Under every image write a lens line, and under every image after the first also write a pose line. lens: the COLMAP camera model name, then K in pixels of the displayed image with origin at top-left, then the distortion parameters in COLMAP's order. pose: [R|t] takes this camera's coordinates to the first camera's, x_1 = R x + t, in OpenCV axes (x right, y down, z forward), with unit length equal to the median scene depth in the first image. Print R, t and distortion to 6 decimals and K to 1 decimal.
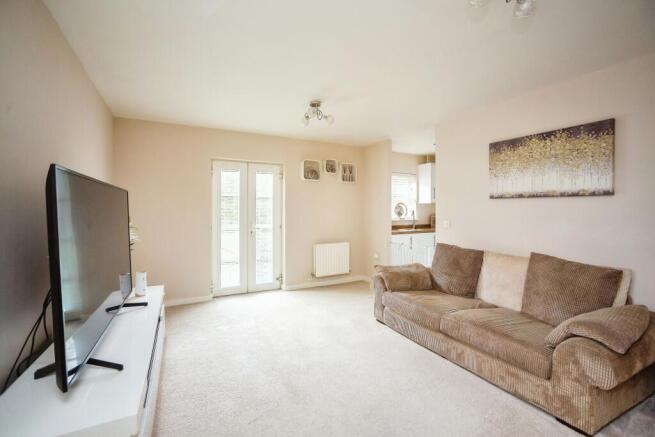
lens RADIAL K [[284.2, 0, 327.0], [0, 284.2, 215.2], [0, 0, 1]] dist [-0.001904, 0.000034]
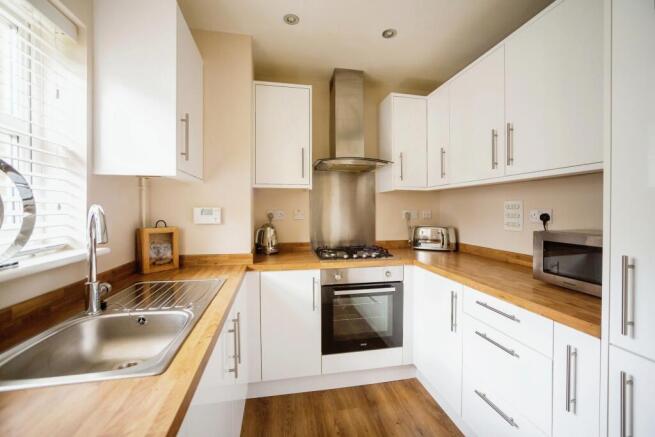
lens RADIAL K [[284.2, 0, 328.0], [0, 284.2, 212.9], [0, 0, 1]] dist [-0.001904, 0.000034]
pose [[0.276137, -0.014089, 0.961015, 0.192392], [0.027510, 0.999599, 0.006750, -0.013320], [-0.960724, 0.024574, 0.276414, 0.873436]]
